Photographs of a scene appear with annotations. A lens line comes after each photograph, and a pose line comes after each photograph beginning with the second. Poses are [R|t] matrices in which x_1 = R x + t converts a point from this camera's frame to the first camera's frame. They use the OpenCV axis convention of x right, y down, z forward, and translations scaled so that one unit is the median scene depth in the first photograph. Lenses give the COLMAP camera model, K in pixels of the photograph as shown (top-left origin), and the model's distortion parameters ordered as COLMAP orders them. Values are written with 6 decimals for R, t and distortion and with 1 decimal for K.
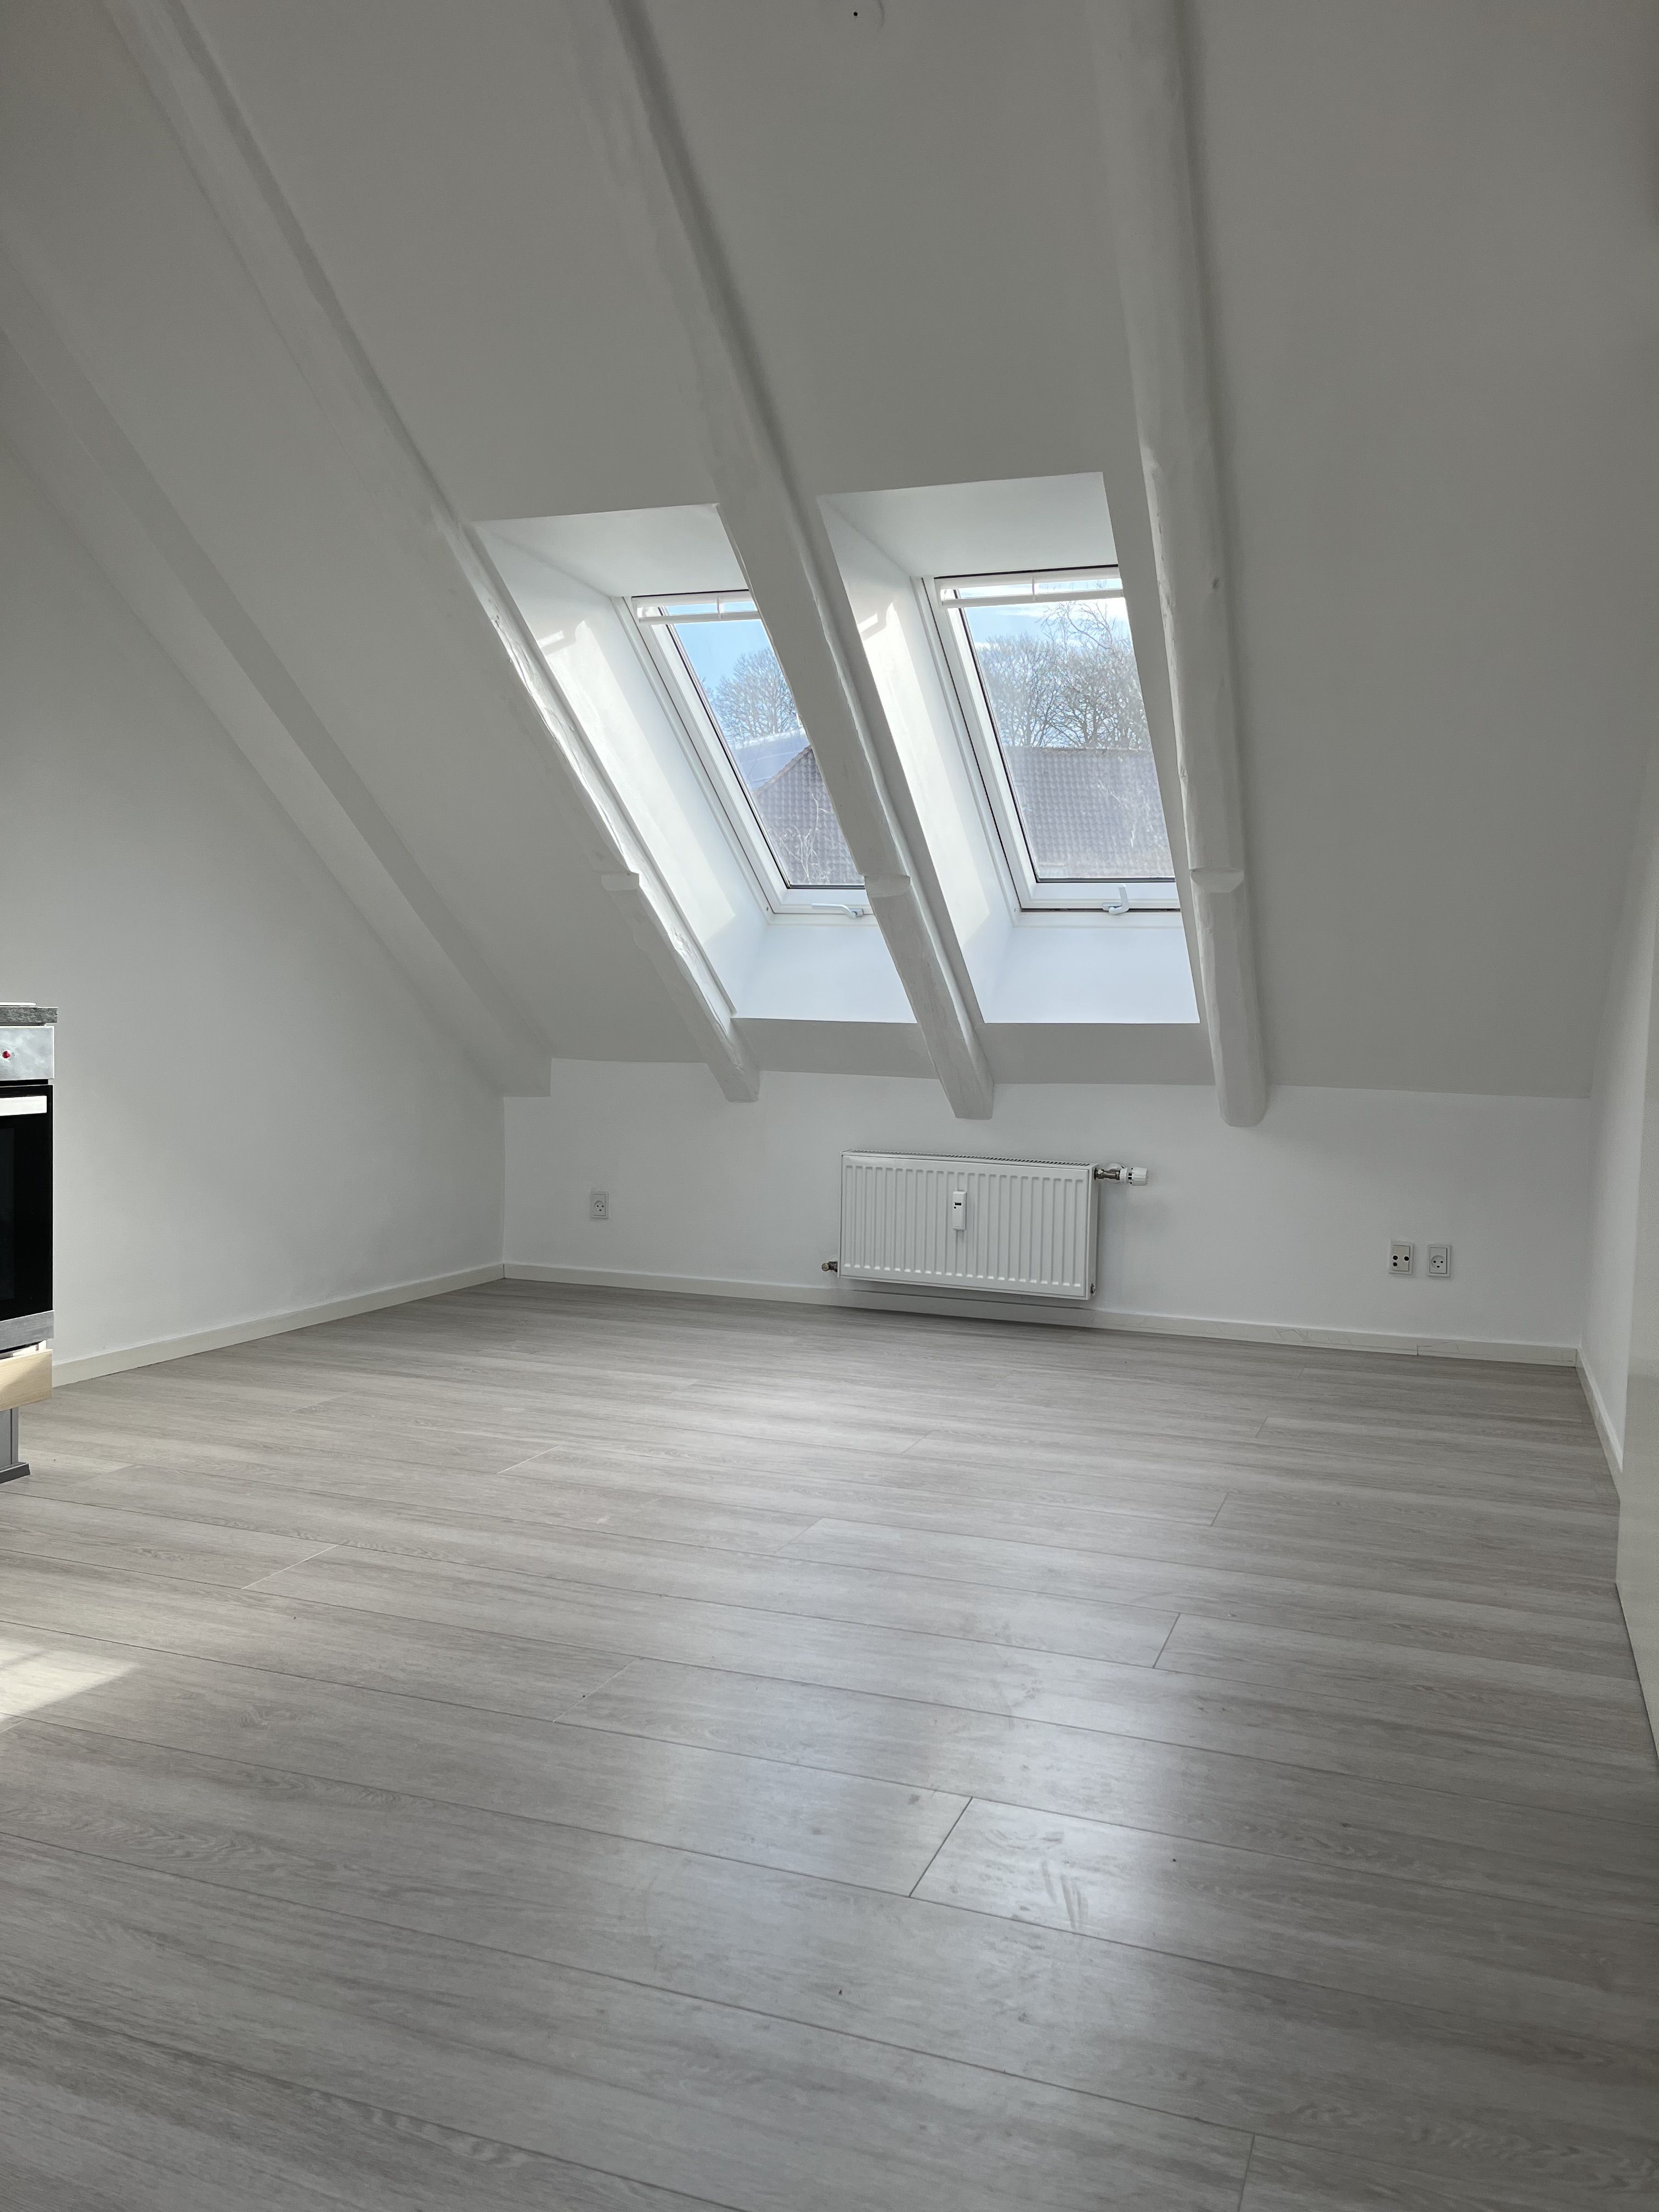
lens RADIAL K [[1687.4, 0, 829.5], [0, 1687.4, 1106.0], [0, 0, 1]] dist [0.072376, -0.087568]
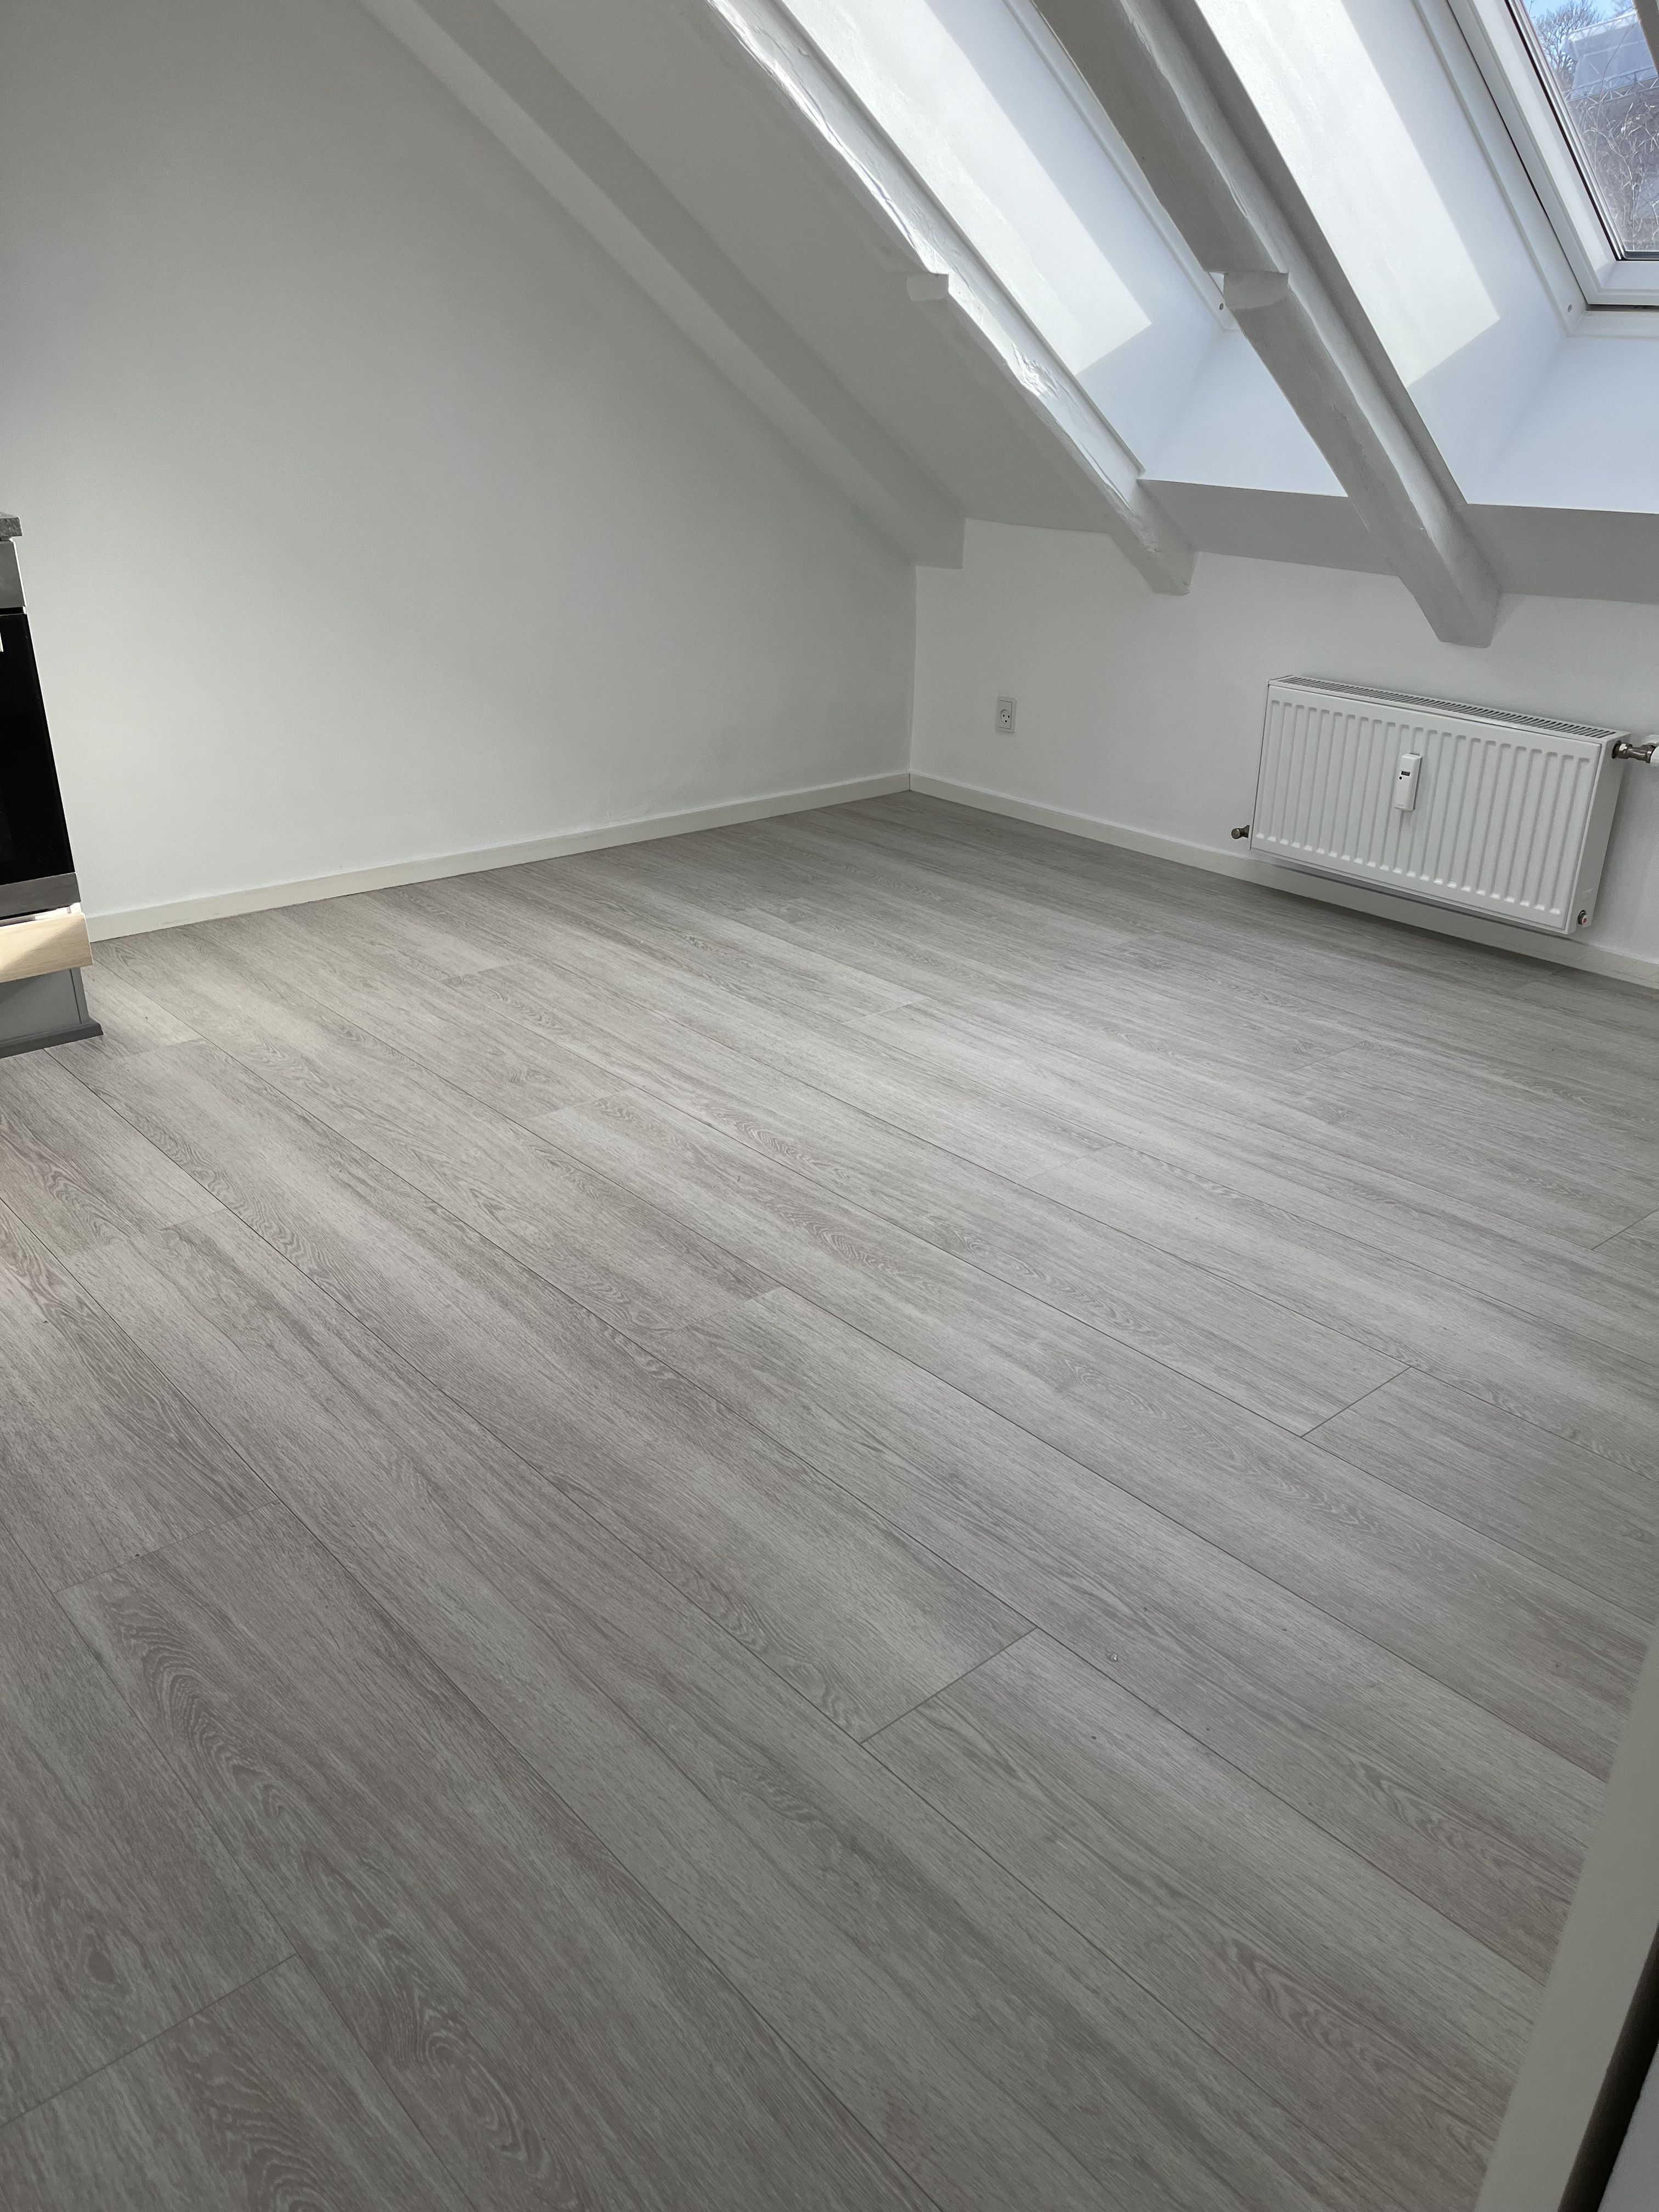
lens RADIAL K [[1687.4, 0, 829.5], [0, 1687.4, 1106.0], [0, 0, 1]] dist [0.072376, -0.087568]
pose [[0.880412, 0.184904, -0.436676, 0.287456], [-0.020012, 0.934516, 0.355358, -0.085774], [0.473788, -0.304122, 0.826459, 0.367846]]
